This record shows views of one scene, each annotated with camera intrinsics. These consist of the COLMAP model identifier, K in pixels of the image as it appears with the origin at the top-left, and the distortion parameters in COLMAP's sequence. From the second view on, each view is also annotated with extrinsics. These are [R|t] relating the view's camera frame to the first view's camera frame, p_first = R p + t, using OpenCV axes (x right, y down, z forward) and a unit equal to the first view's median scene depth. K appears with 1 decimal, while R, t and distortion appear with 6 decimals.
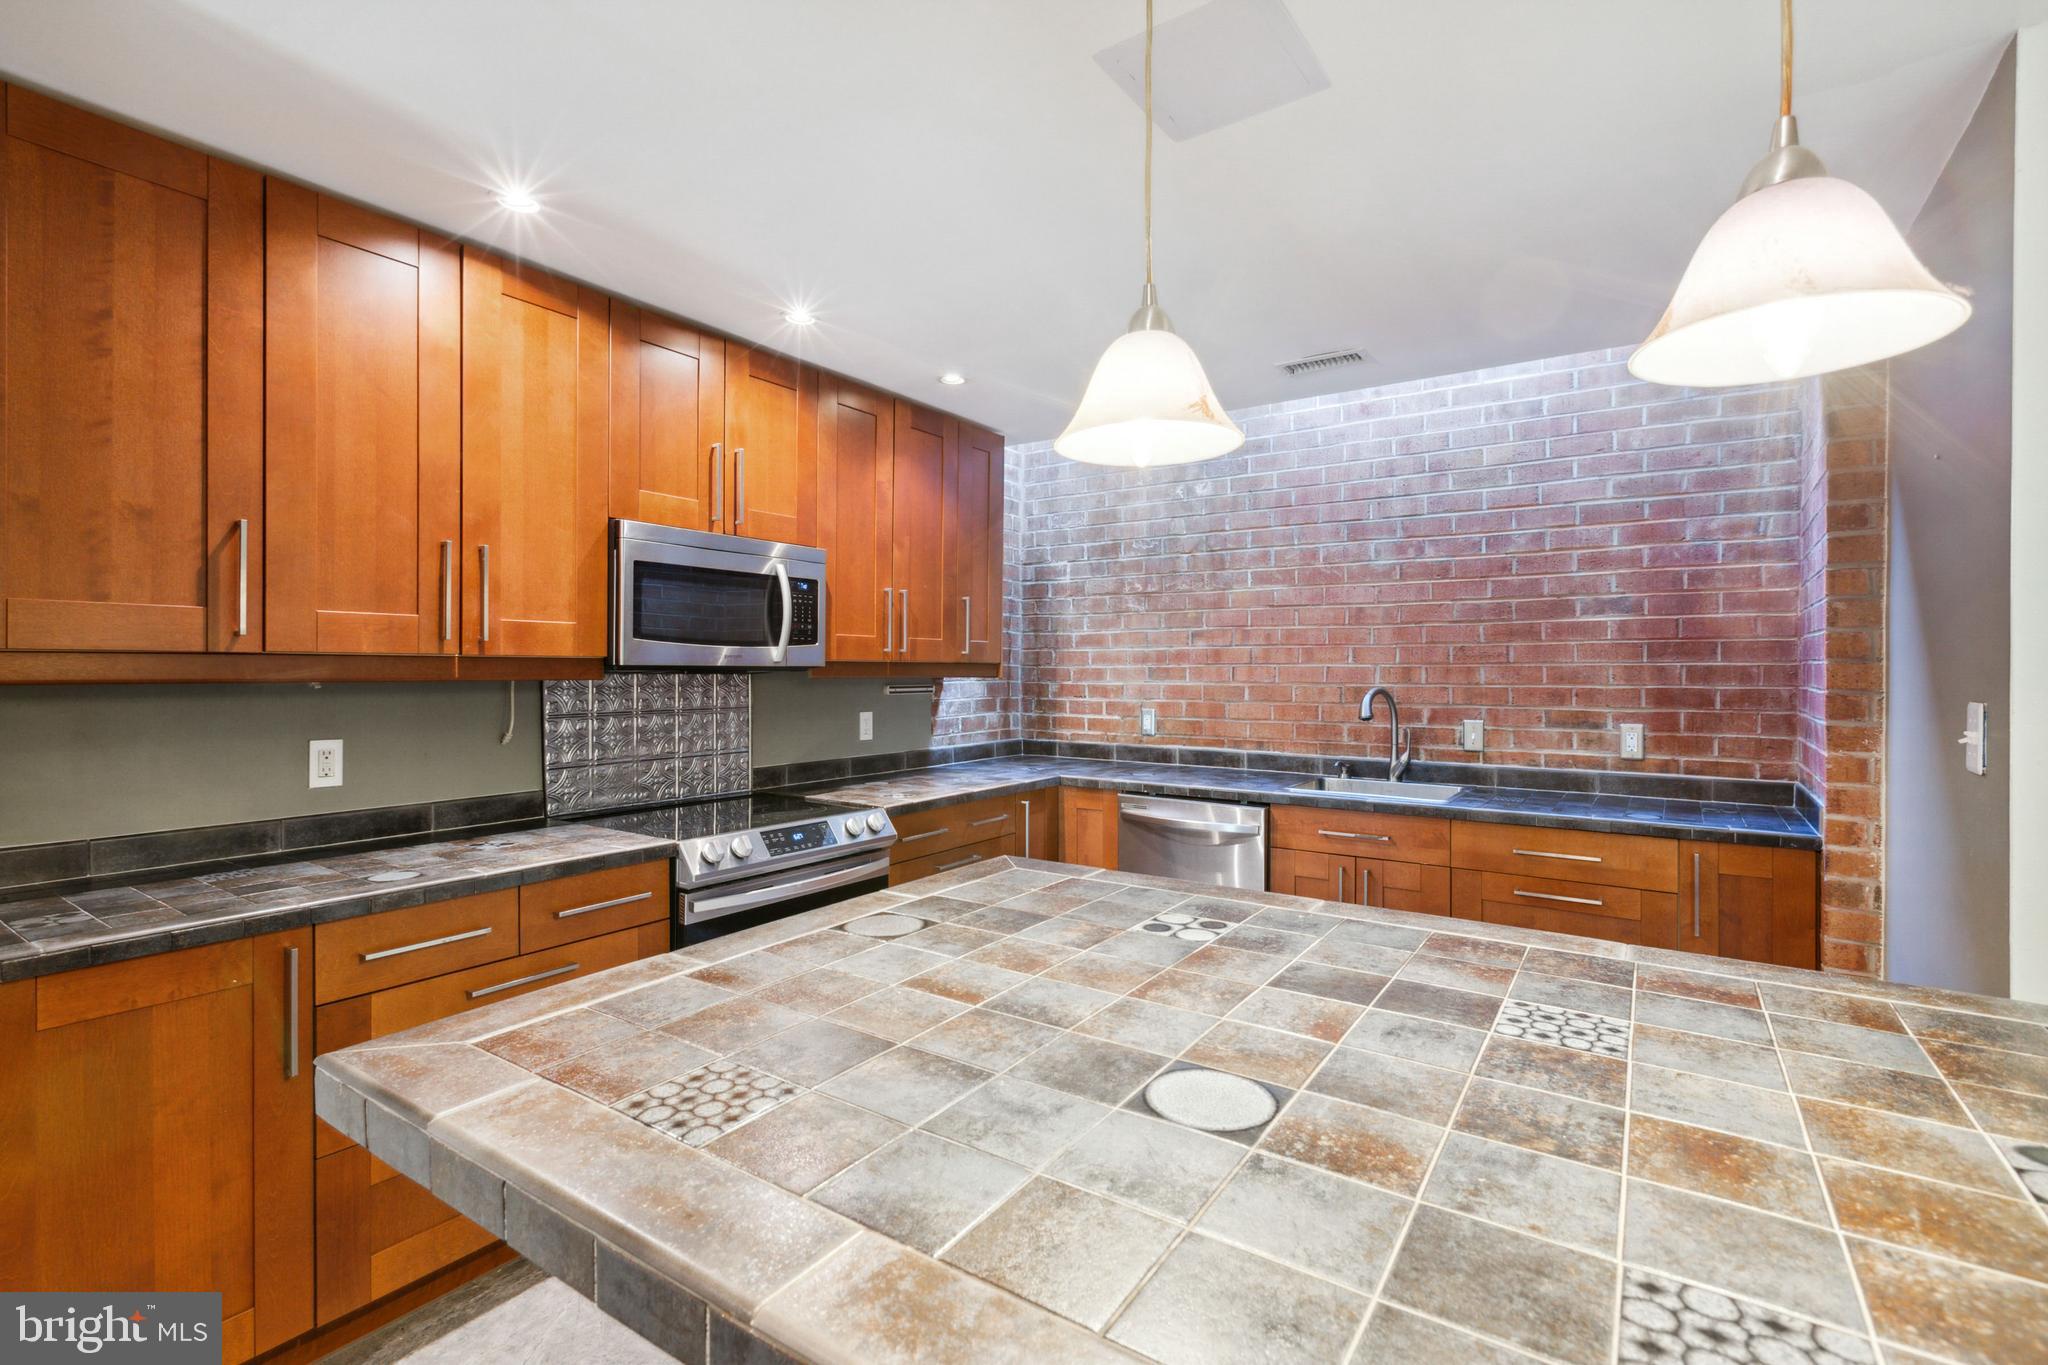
lens RADIAL K [[933.3, 0, 1028.2], [0, 933.3, 668.7], [0, 0, 1]] dist [0.005206, 0.000253]
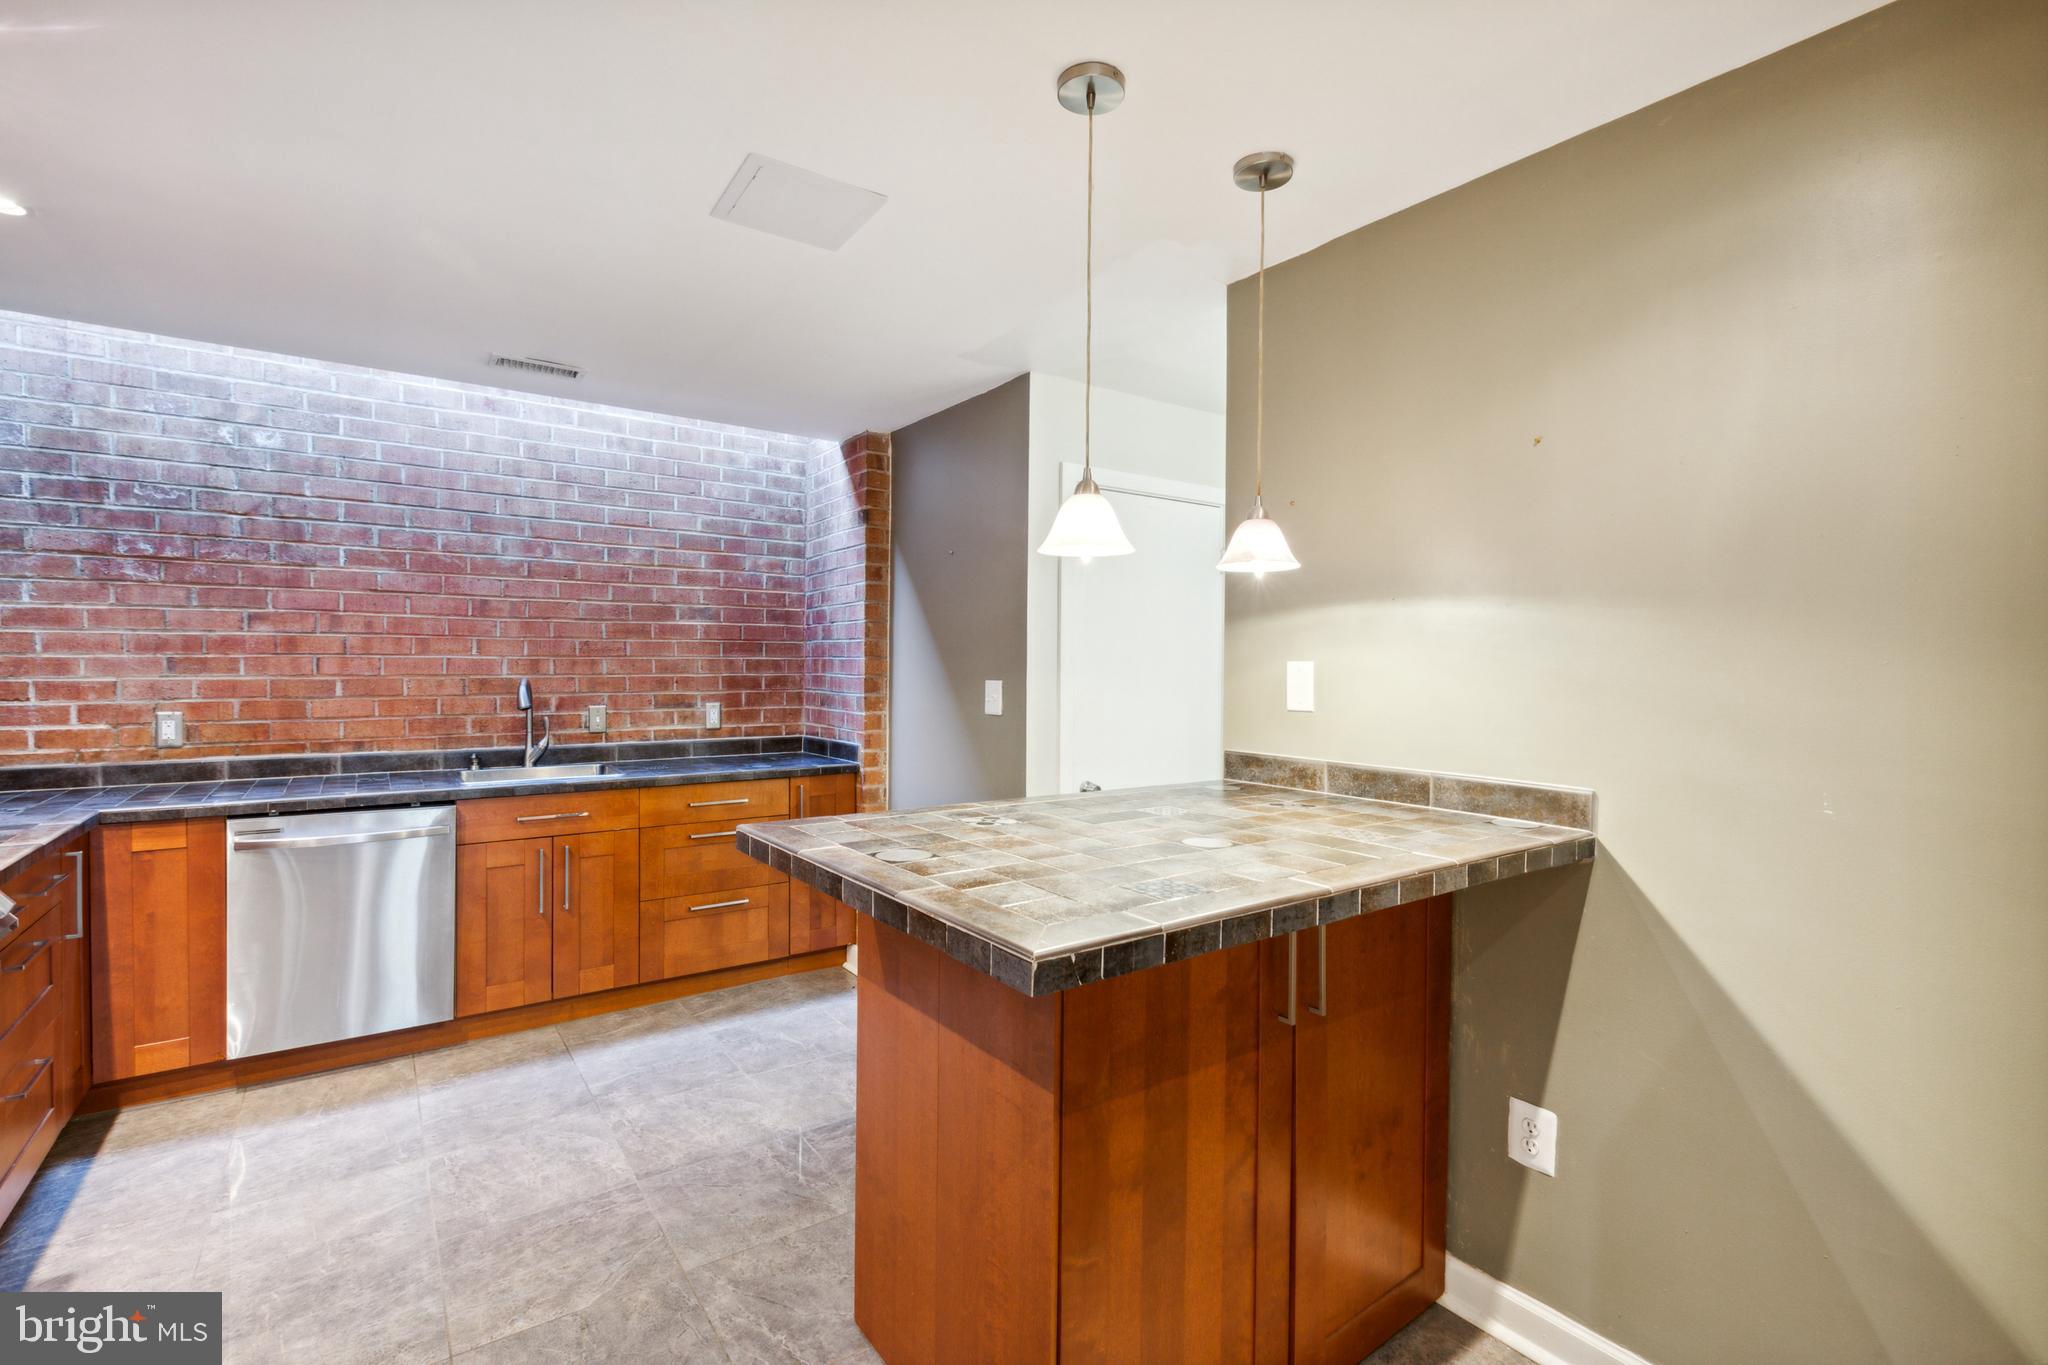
lens RADIAL K [[933.3, 0, 1023.7], [0, 933.3, 678.0], [0, 0, 1]] dist [0.005206, 0.000253]
pose [[0.342900, -0.015595, 0.939242, -0.406102], [-0.006227, 0.999802, 0.018873, -0.003843], [-0.939351, -0.012320, 0.342735, 0.107737]]
